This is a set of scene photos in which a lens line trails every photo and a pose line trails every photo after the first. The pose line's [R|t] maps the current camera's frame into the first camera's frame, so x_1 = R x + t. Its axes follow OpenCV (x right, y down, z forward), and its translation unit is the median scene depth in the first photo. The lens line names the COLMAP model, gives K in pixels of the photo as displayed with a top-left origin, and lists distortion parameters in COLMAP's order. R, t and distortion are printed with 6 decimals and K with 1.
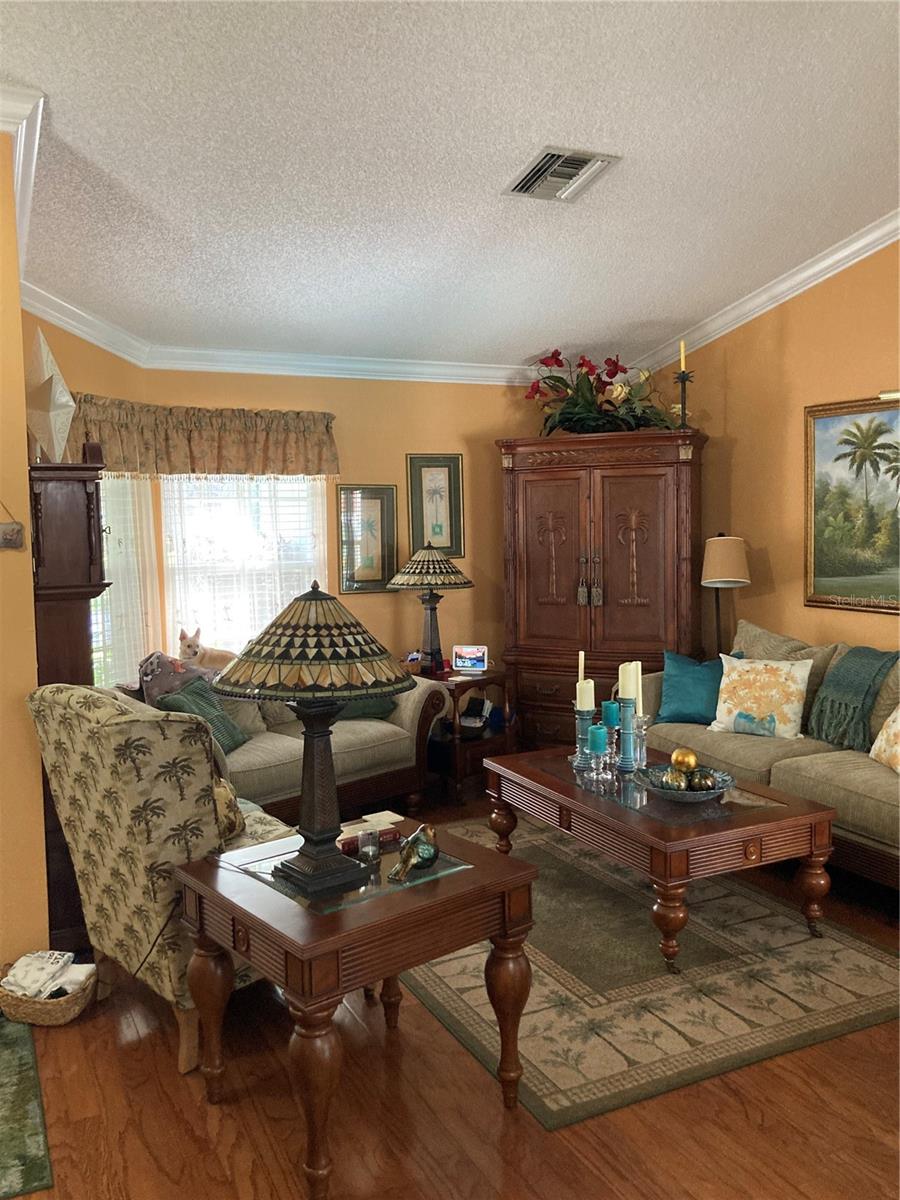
lens RADIAL K [[972.0, 0, 443.0], [0, 972.0, 593.1], [0, 0, 1]] dist [0.033206, -0.044907]
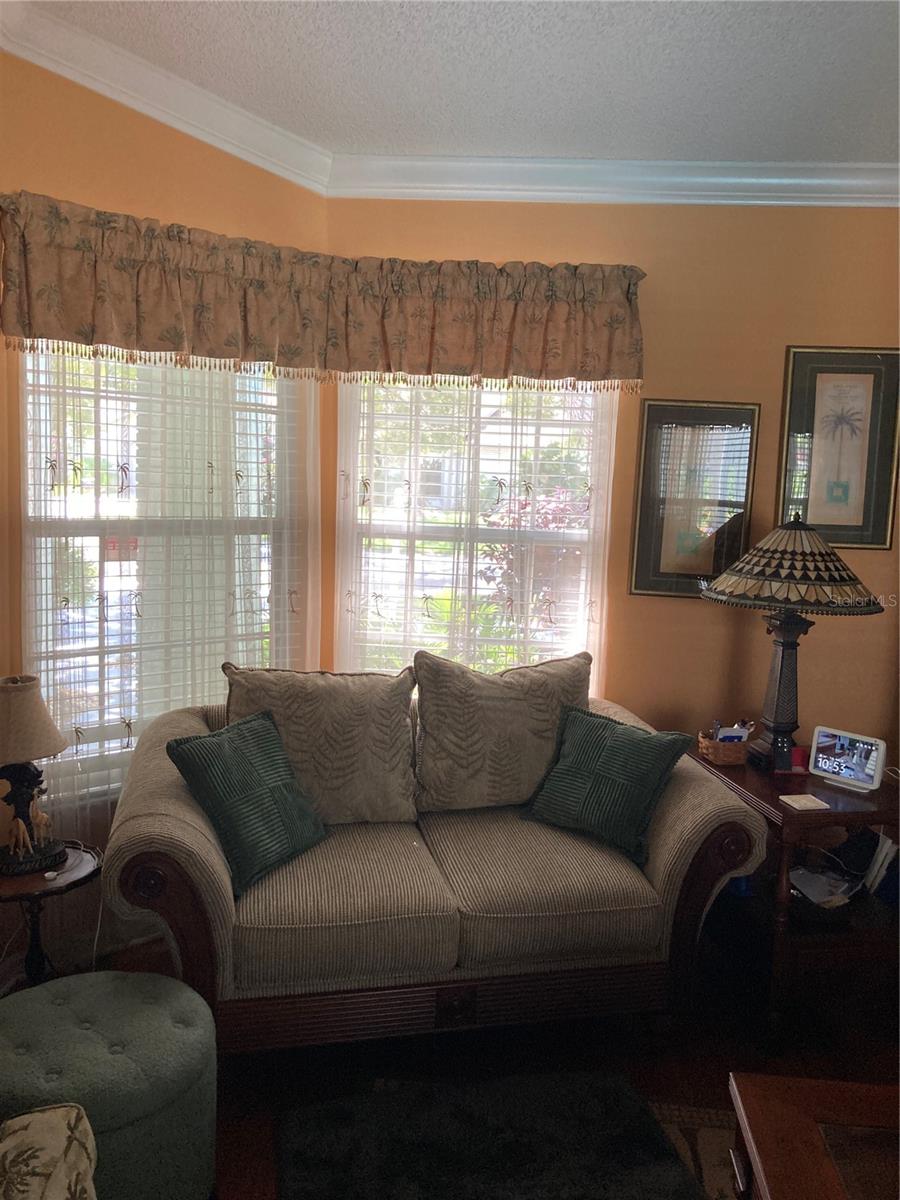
lens RADIAL K [[972.0, 0, 447.9], [0, 972.0, 596.0], [0, 0, 1]] dist [0.033206, -0.044907]
pose [[0.856857, 0.122033, -0.500903, 0.111501], [-0.096525, 0.992375, 0.076648, -0.039021], [0.506437, -0.017327, 0.862103, 0.565978]]
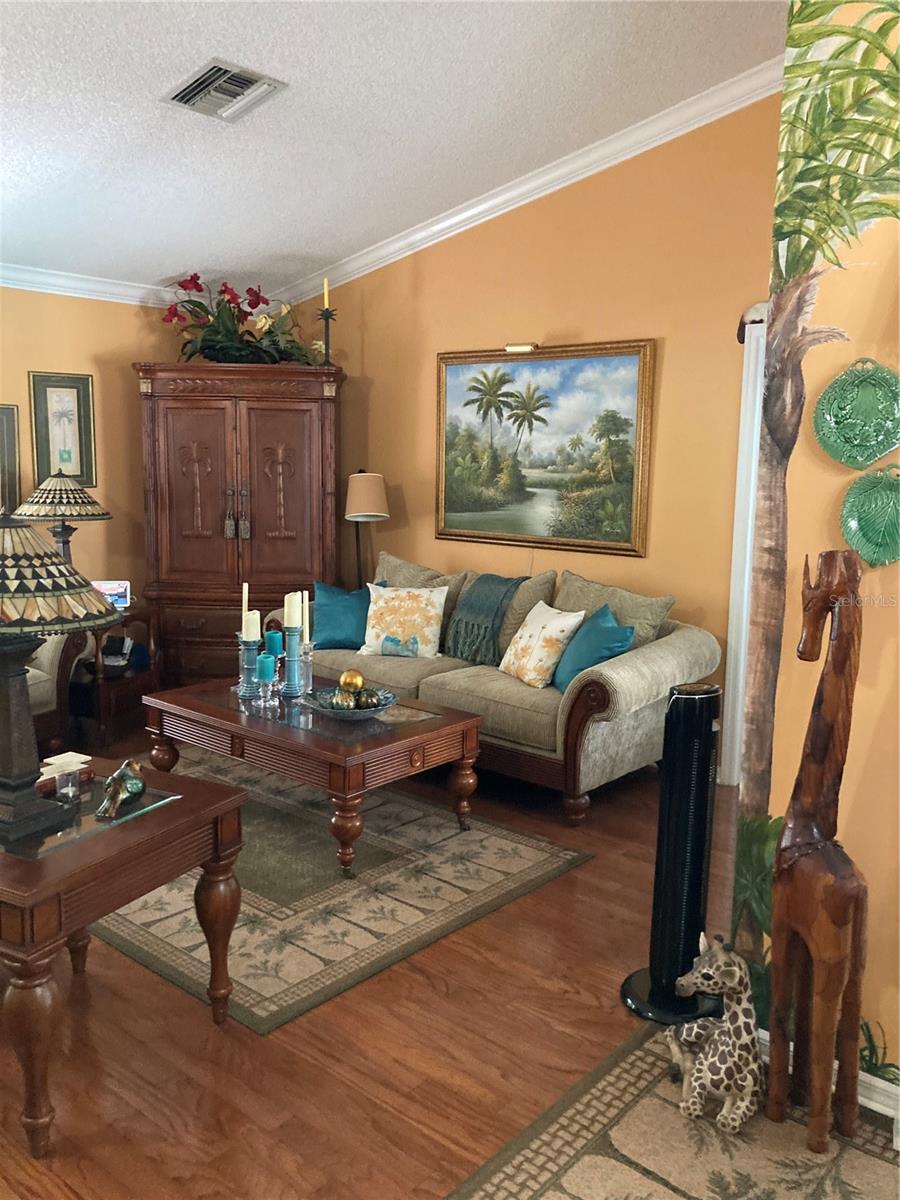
lens RADIAL K [[972.0, 0, 440.6], [0, 972.0, 592.4], [0, 0, 1]] dist [0.033206, -0.044907]
pose [[0.918592, -0.022525, 0.394566, -0.062161], [-0.003278, 0.997906, 0.064599, 0.003643], [-0.395195, -0.060634, 0.916594, -0.003600]]
